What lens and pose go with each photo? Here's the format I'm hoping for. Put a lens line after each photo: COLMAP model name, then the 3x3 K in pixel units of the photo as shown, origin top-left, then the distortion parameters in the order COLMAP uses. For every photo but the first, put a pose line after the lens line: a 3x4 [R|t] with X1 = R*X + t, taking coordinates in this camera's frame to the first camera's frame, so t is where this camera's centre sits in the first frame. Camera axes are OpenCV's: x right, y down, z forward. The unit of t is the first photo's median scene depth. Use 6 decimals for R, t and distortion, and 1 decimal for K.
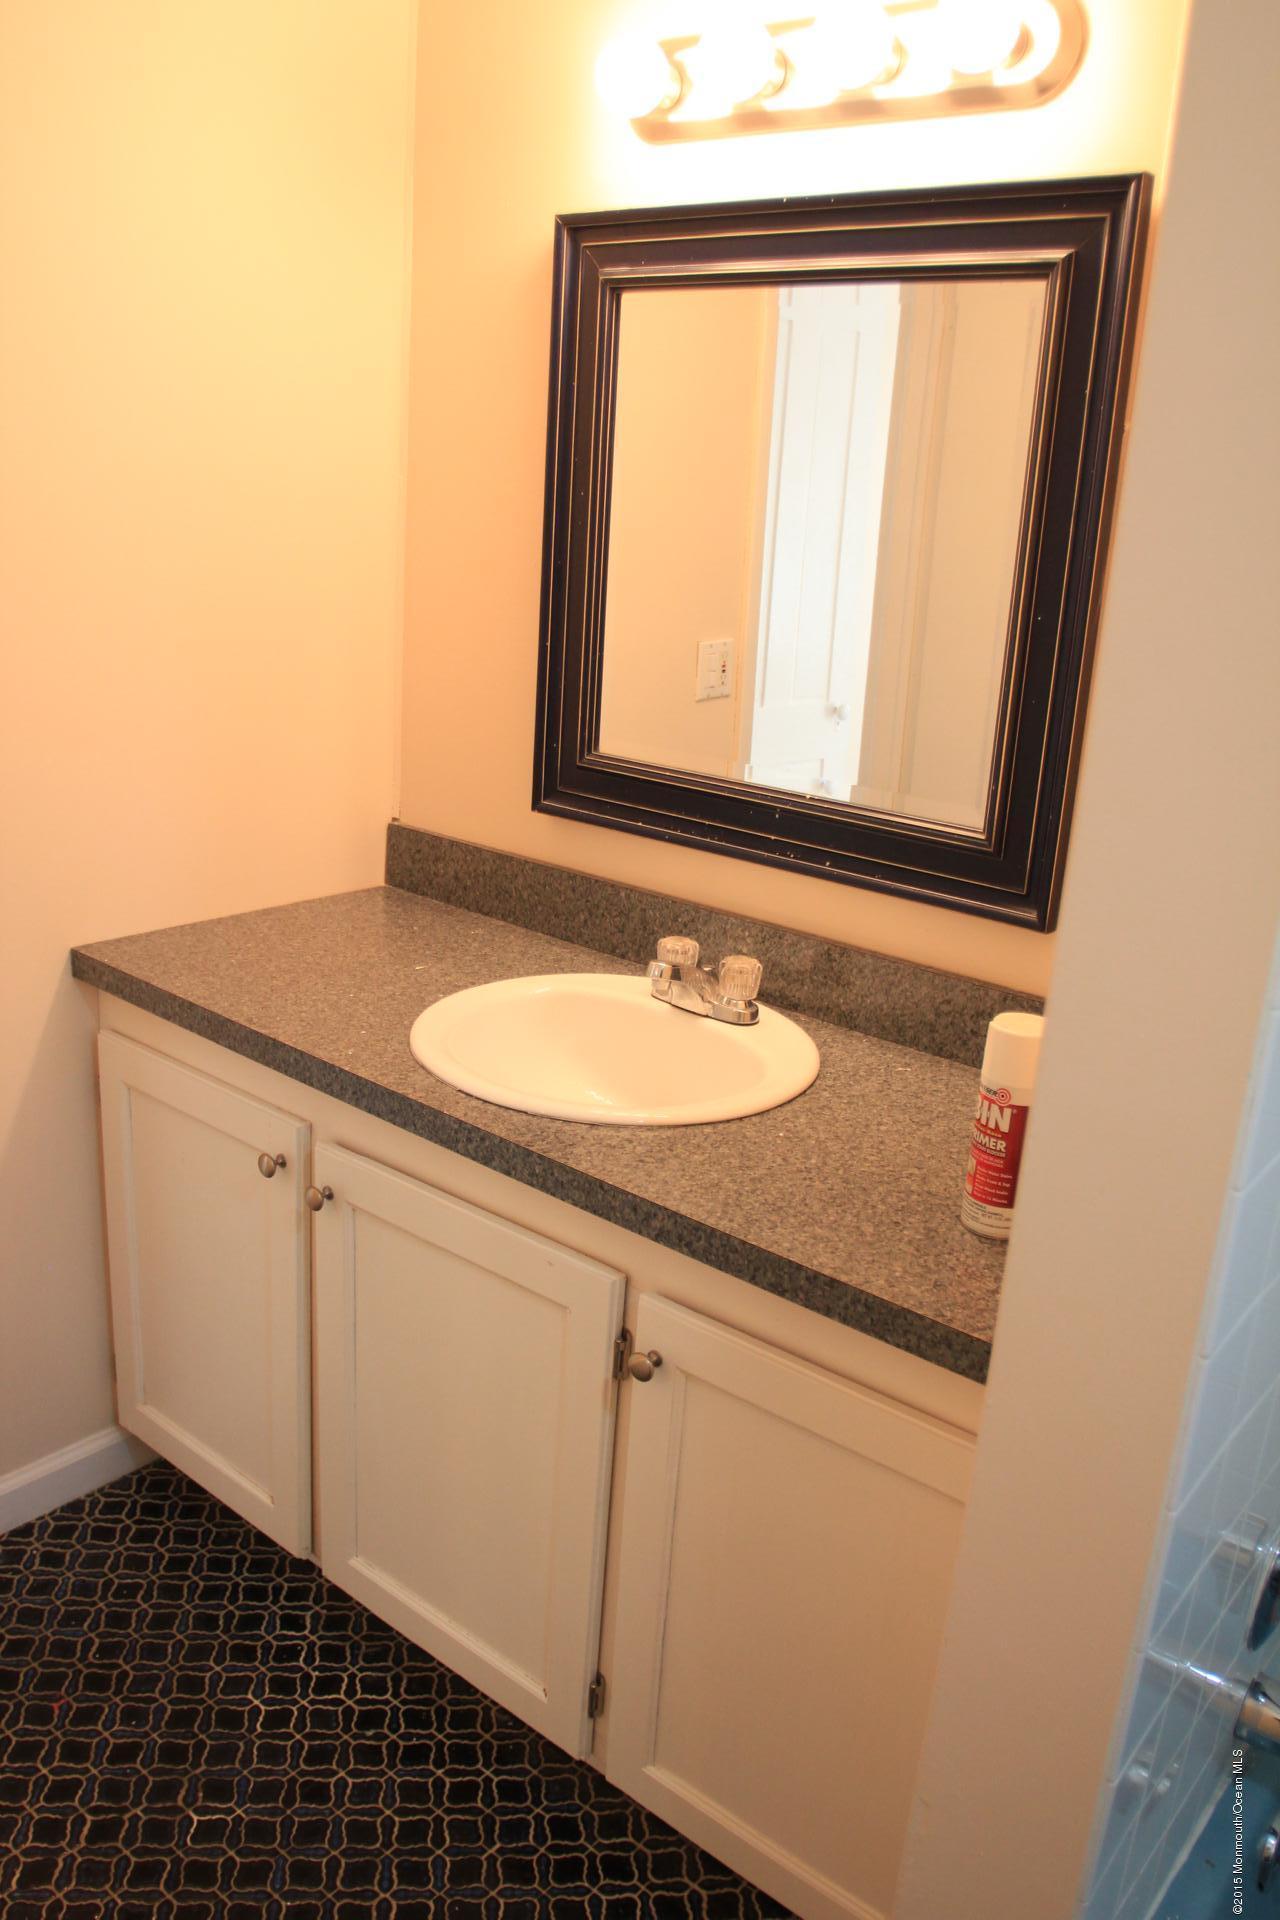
lens RADIAL K [[1536.3, 0, 640.0], [0, 1536.3, 960.0], [0, 0, 1]] dist [-0.069751, 0.009941]
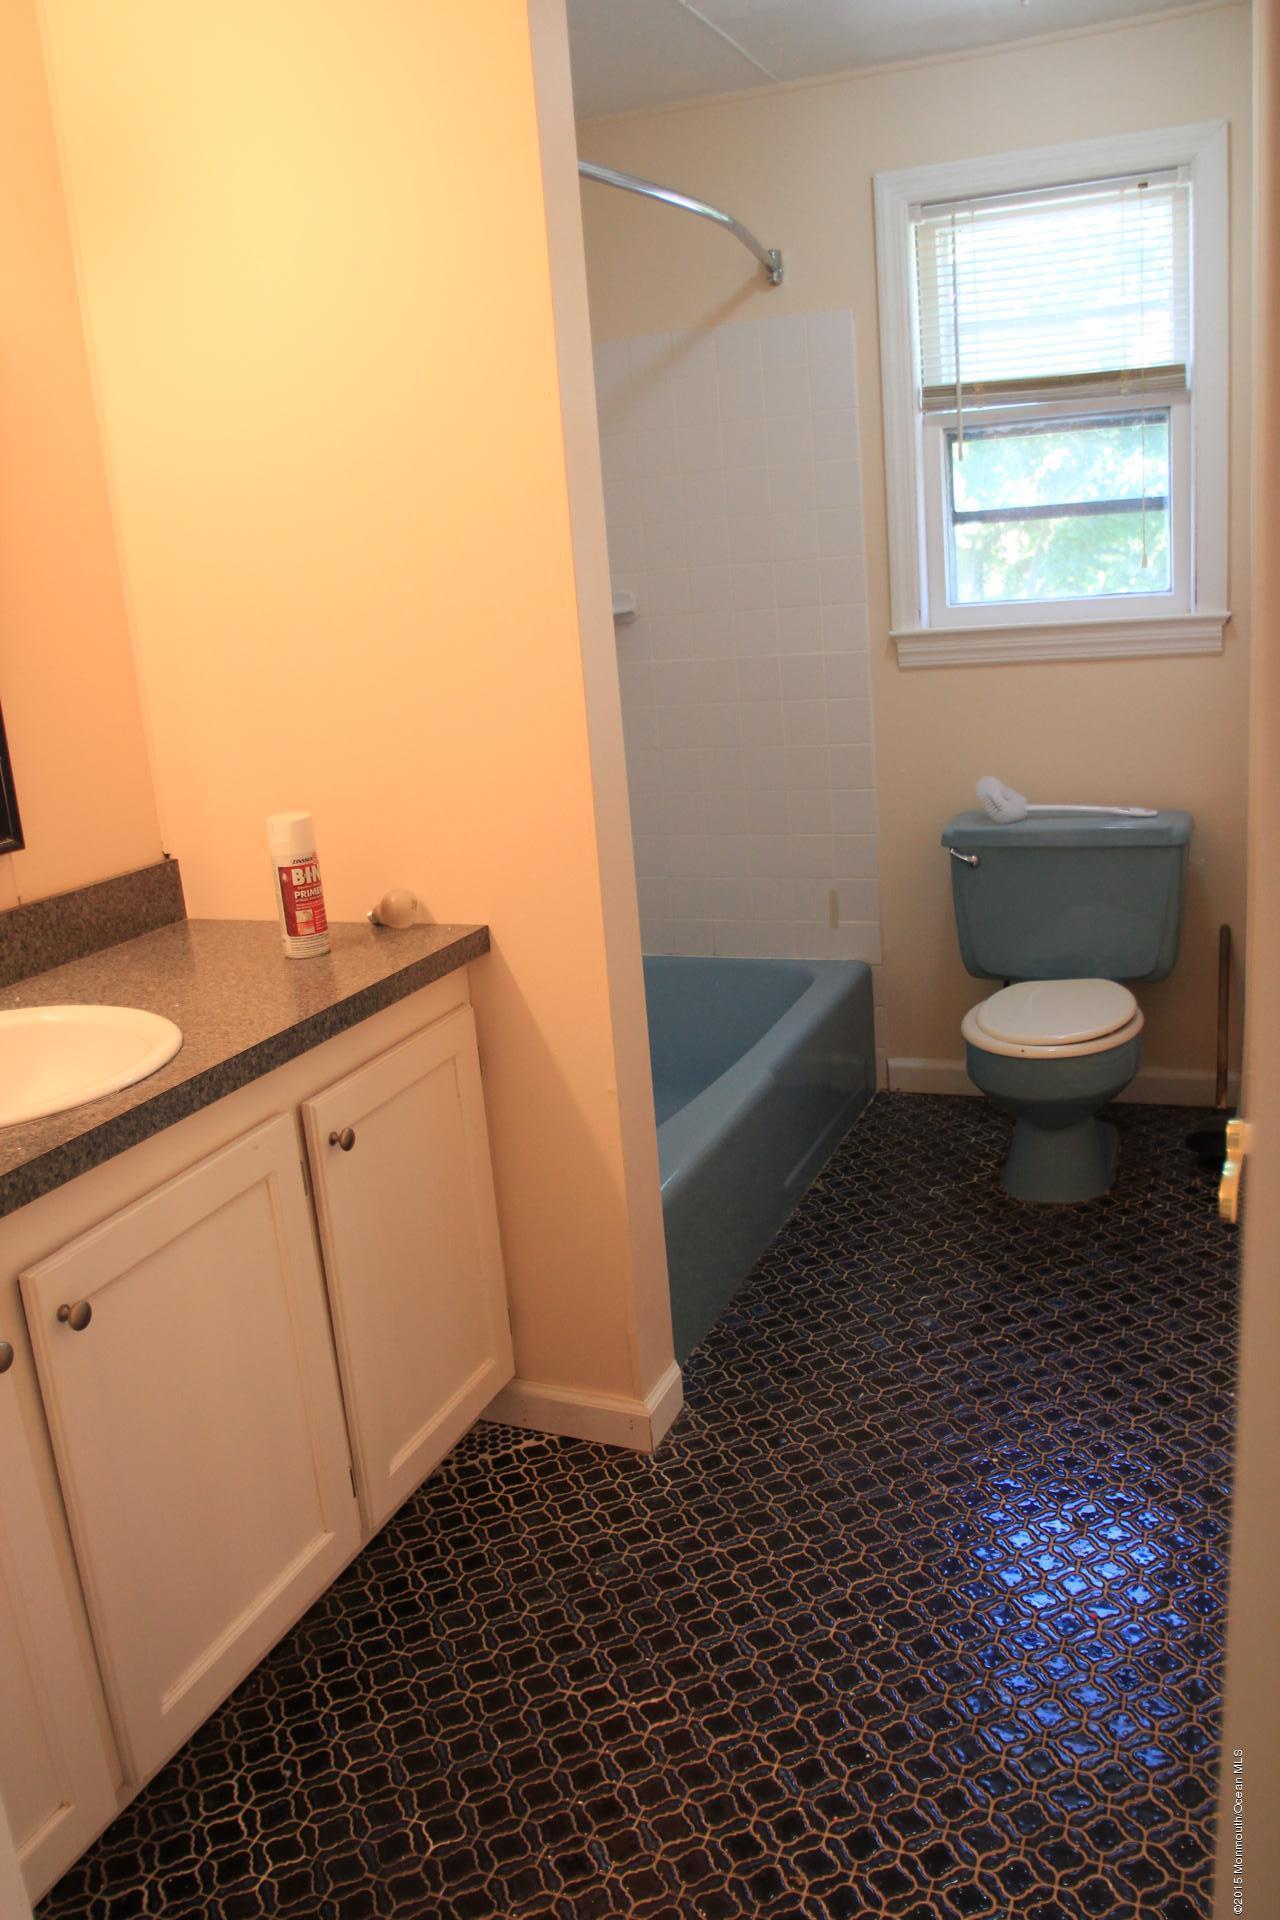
lens RADIAL K [[1536.3, 0, 640.0], [0, 1536.3, 960.0], [0, 0, 1]] dist [-0.069751, 0.009941]
pose [[-0.302092, -0.275247, 0.912677, -1.111211], [0.340063, 0.863303, 0.372915, -0.244678], [-0.890561, 0.423022, -0.167195, 0.839832]]
